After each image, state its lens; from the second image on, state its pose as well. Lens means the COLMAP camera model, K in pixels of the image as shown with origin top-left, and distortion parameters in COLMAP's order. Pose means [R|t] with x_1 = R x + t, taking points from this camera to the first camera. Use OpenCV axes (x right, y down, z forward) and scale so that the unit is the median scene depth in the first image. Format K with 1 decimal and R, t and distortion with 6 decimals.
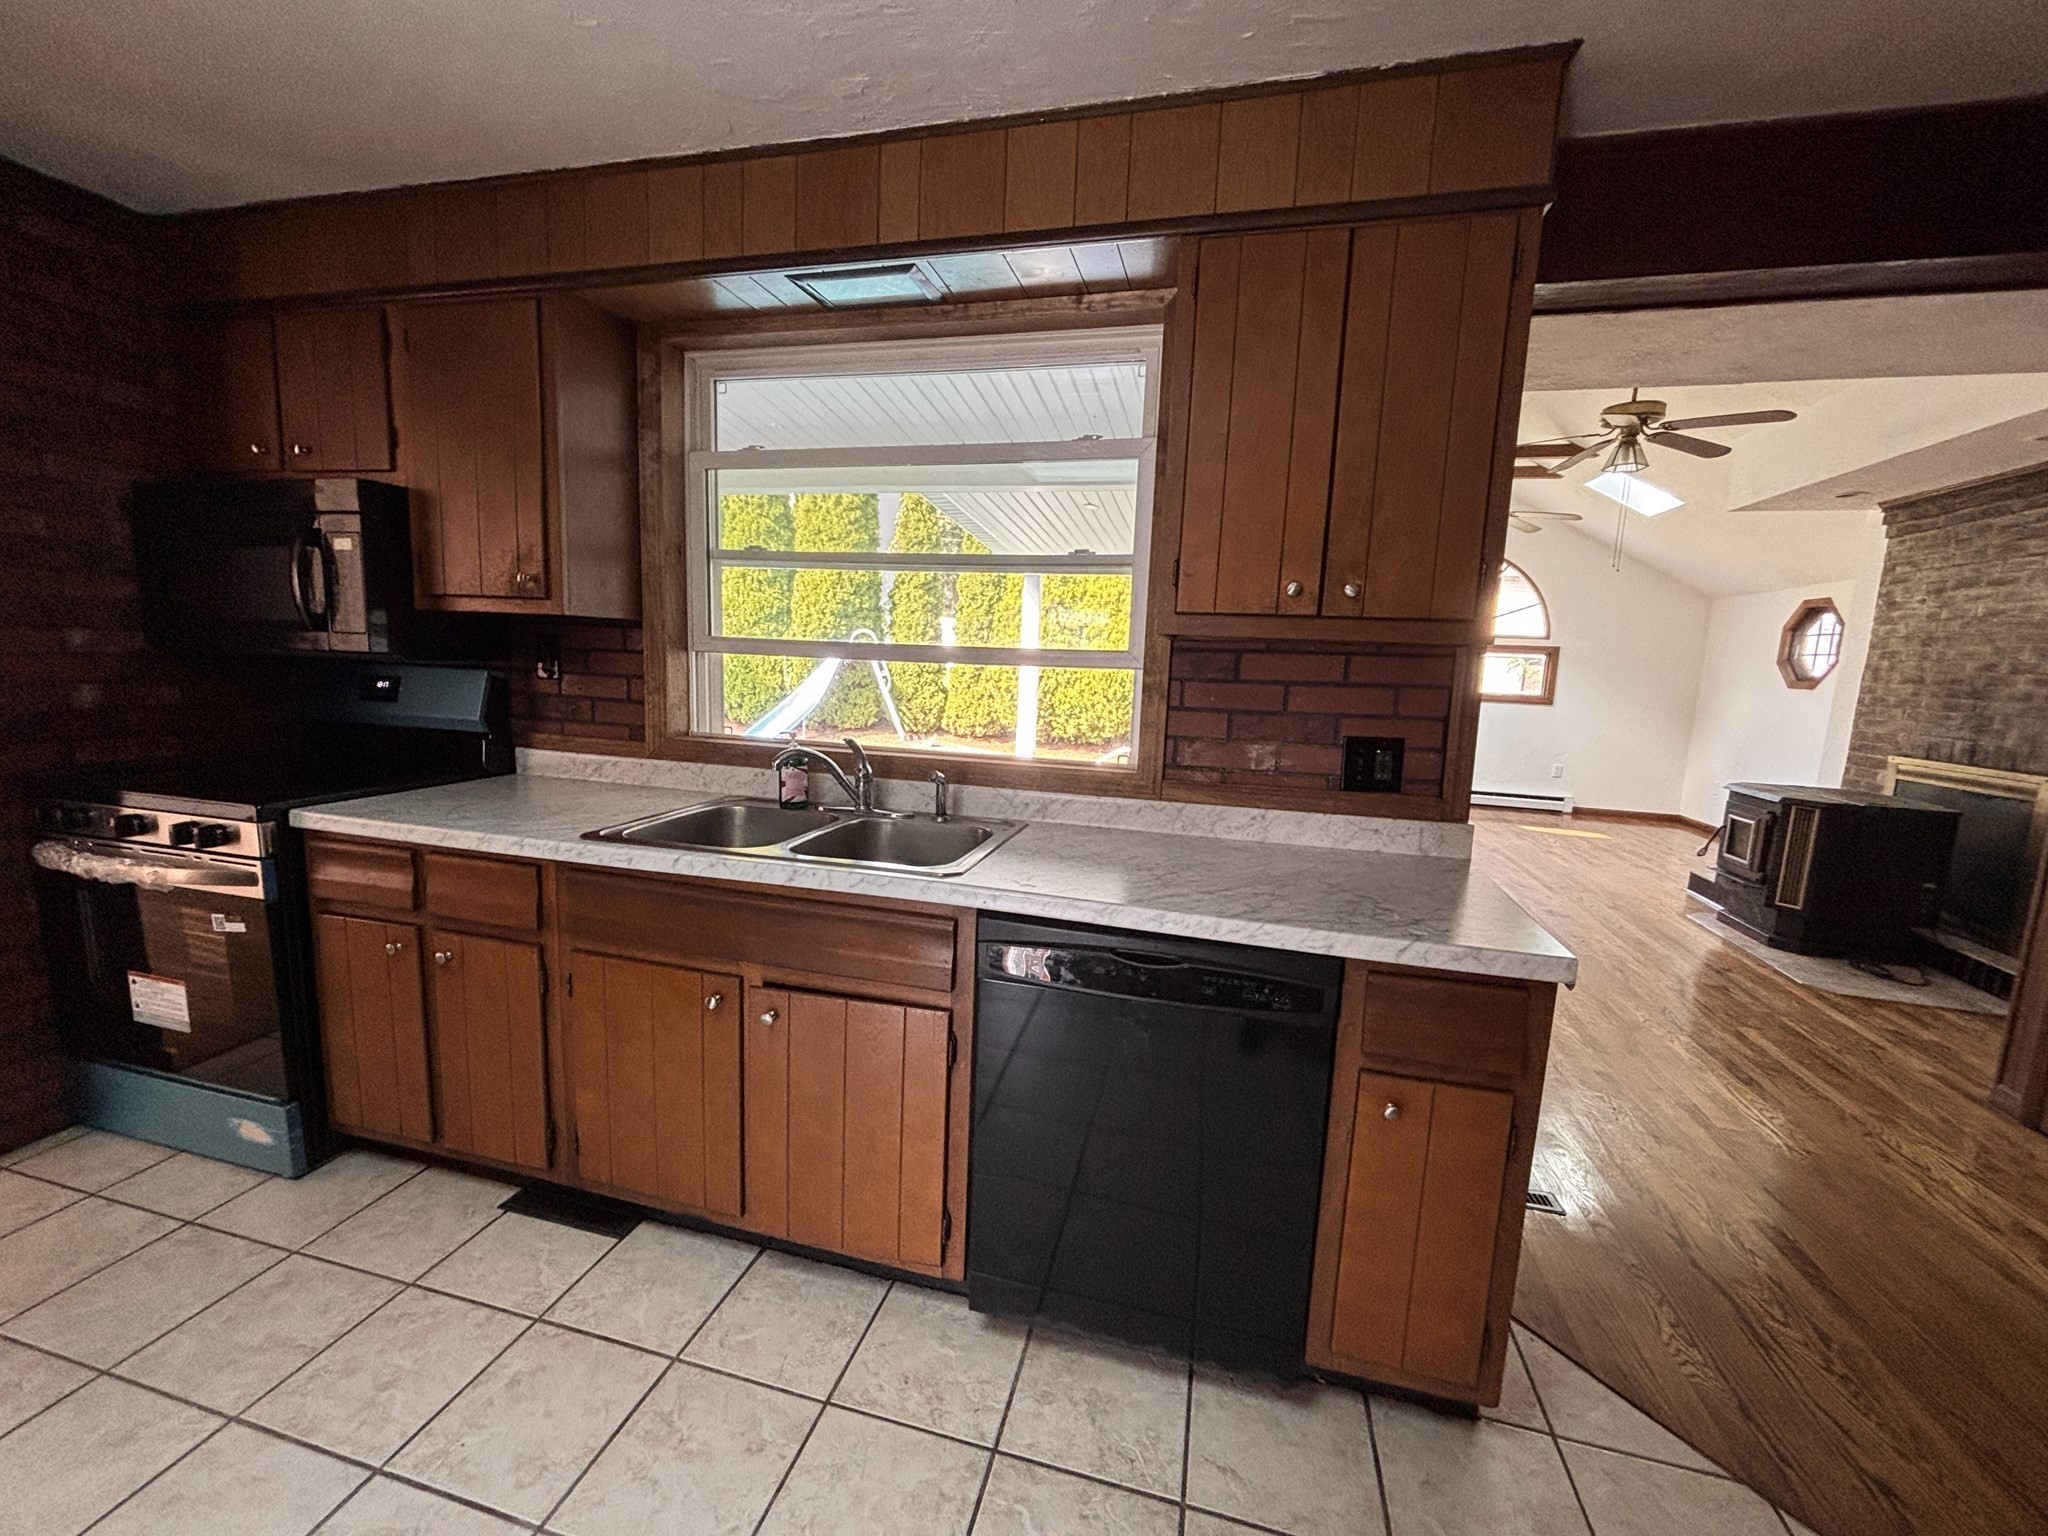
lens RADIAL K [[826.4, 0, 1015.2], [0, 826.4, 755.0], [0, 0, 1]] dist [0.000860, -0.000589]
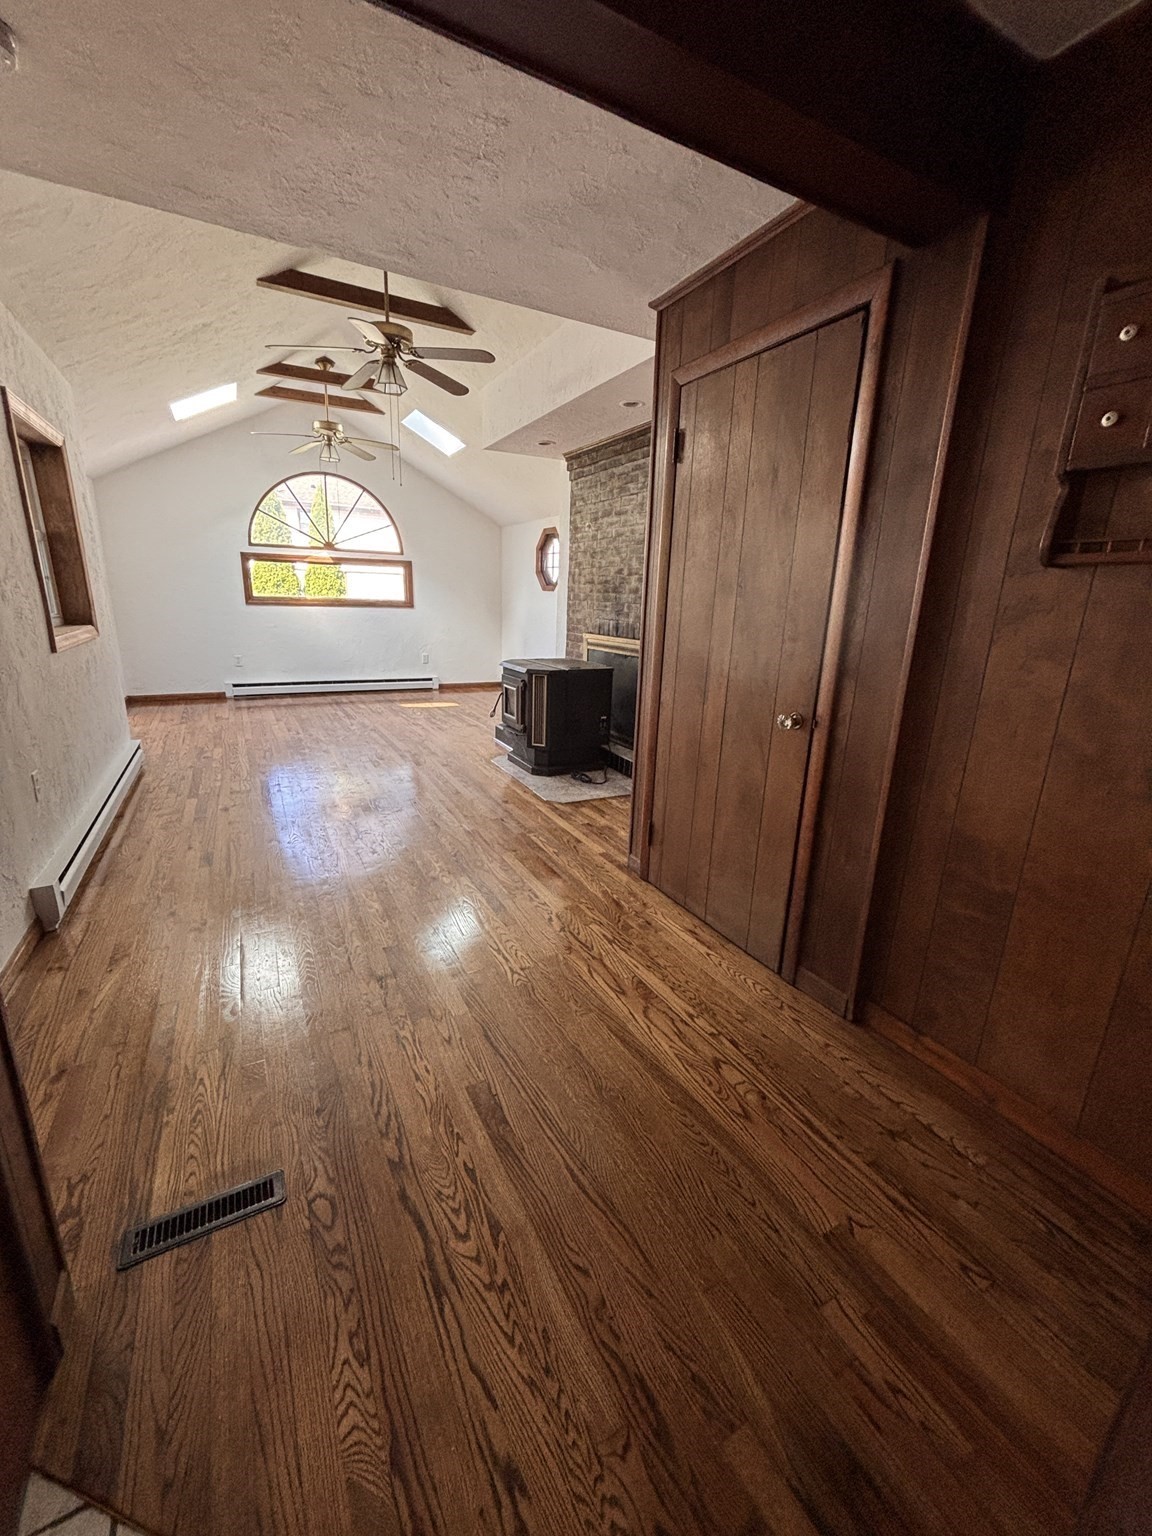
lens RADIAL K [[619.8, 0, 578.9], [0, 619.8, 763.6], [0, 0, 1]] dist [0.000860, -0.000589]
pose [[0.722332, -0.205002, 0.660463, 0.293525], [0.086268, 0.974303, 0.208066, -0.003965], [-0.686145, -0.093316, 0.721455, 0.189180]]
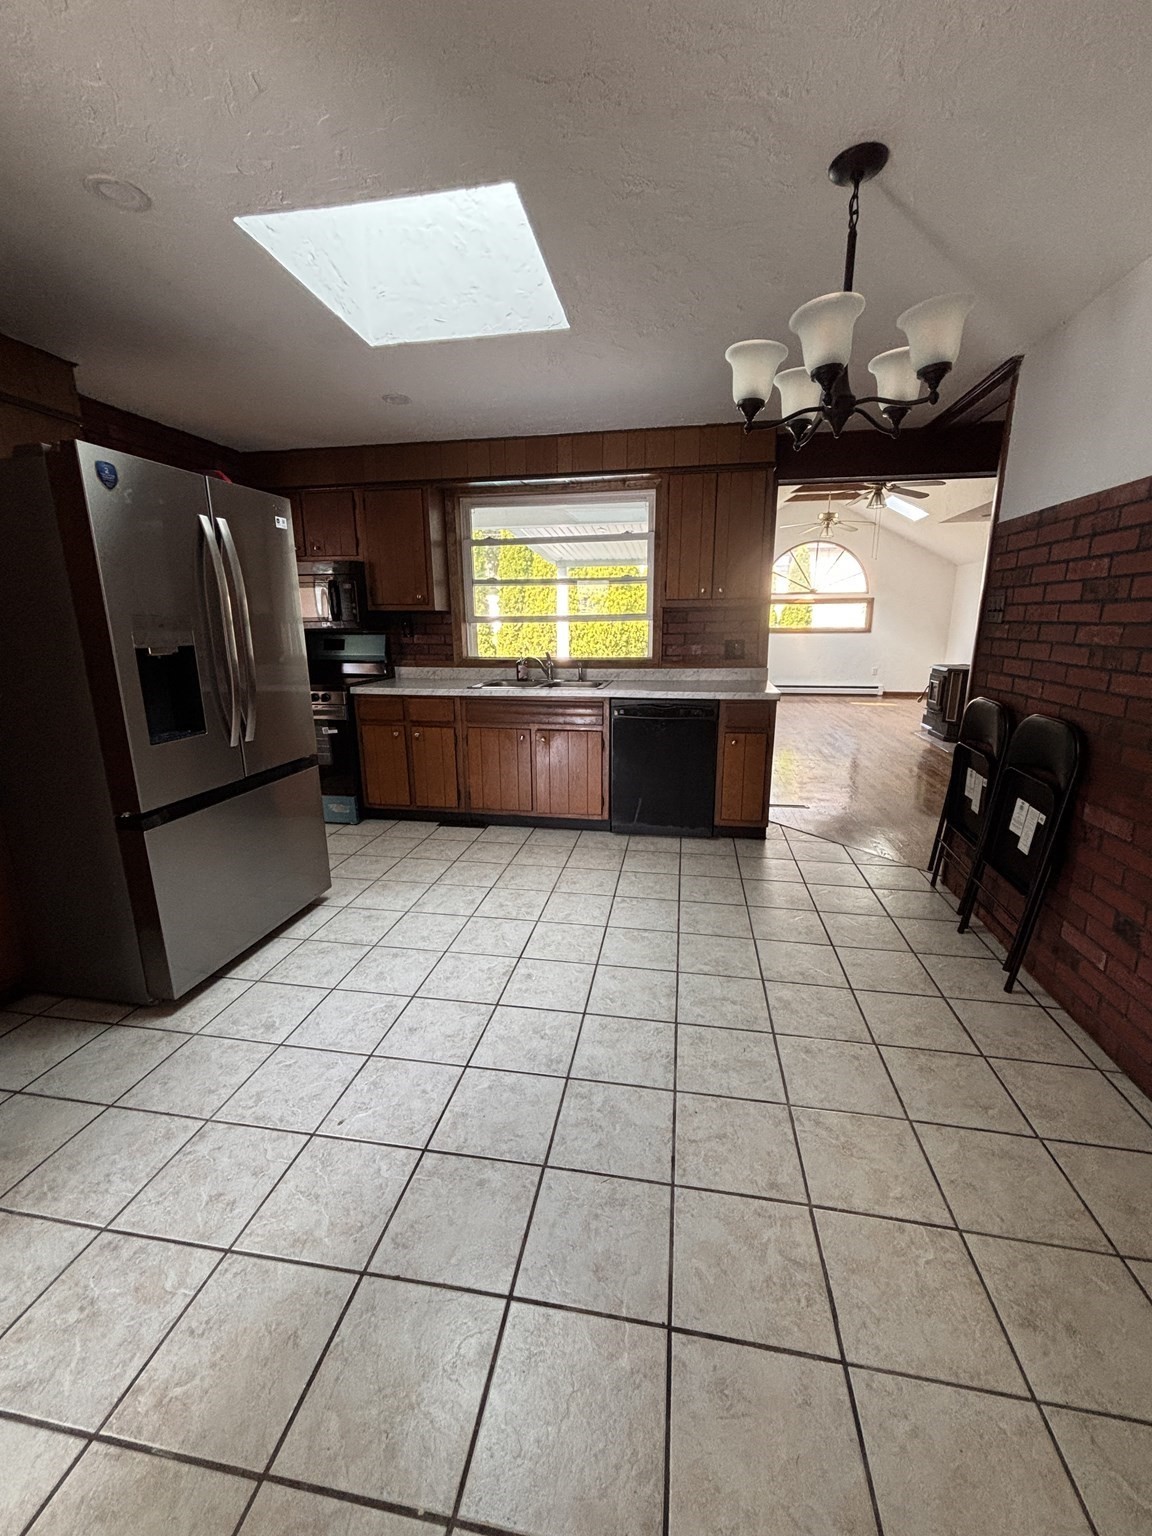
lens RADIAL K [[619.8, 0, 573.6], [0, 619.8, 764.6], [0, 0, 1]] dist [0.000860, -0.000589]
pose [[0.995707, -0.066452, 0.064441, -0.140494], [0.058959, 0.991967, 0.111919, 0.065692], [-0.071360, -0.107639, 0.991626, -0.553591]]
